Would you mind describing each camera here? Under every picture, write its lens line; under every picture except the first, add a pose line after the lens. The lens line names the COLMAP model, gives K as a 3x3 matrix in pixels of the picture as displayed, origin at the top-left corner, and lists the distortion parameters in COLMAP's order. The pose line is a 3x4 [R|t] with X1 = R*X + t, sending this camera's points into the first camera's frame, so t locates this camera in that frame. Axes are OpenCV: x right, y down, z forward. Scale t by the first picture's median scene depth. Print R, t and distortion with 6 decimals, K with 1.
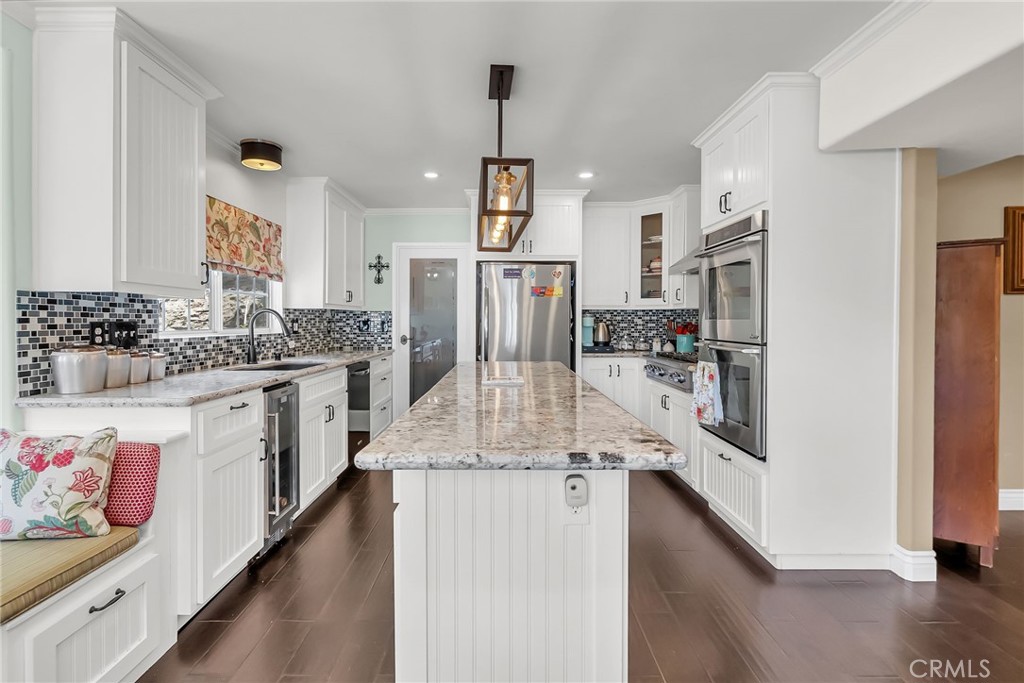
lens RADIAL K [[480.3, 0, 504.9], [0, 480.3, 327.7], [0, 0, 1]] dist [0.000219, 0.000669]
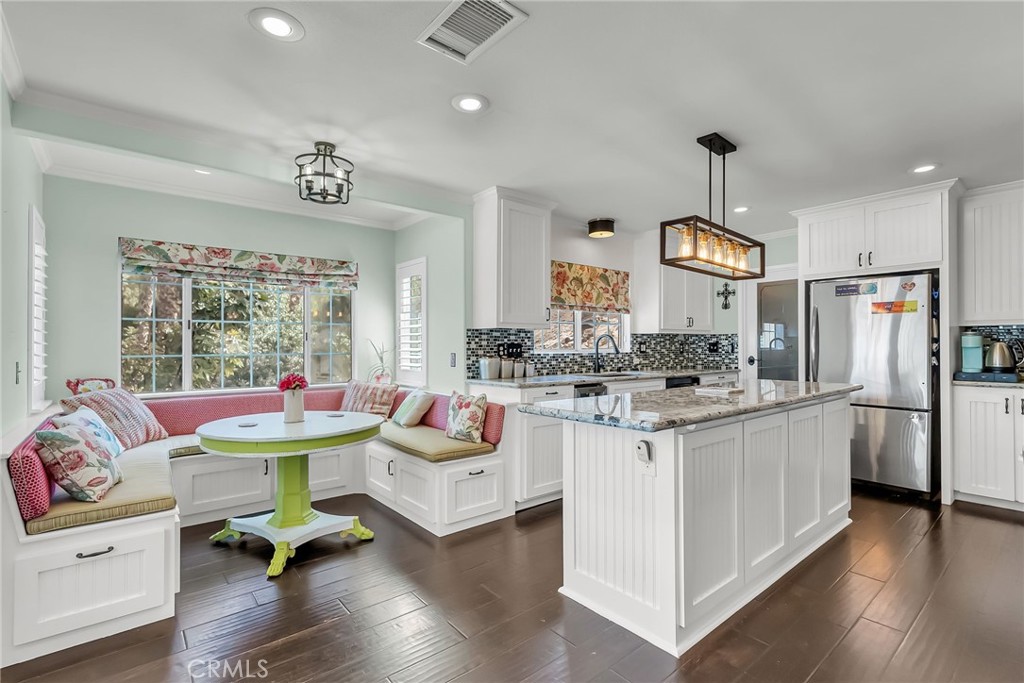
lens RADIAL K [[480.3, 0, 515.8], [0, 480.3, 340.8], [0, 0, 1]] dist [0.000219, 0.000669]
pose [[0.644251, -0.011722, -0.764725, 0.556361], [-0.006139, 0.999771, -0.020496, 0.013271], [0.764790, 0.017899, 0.644031, -0.153364]]
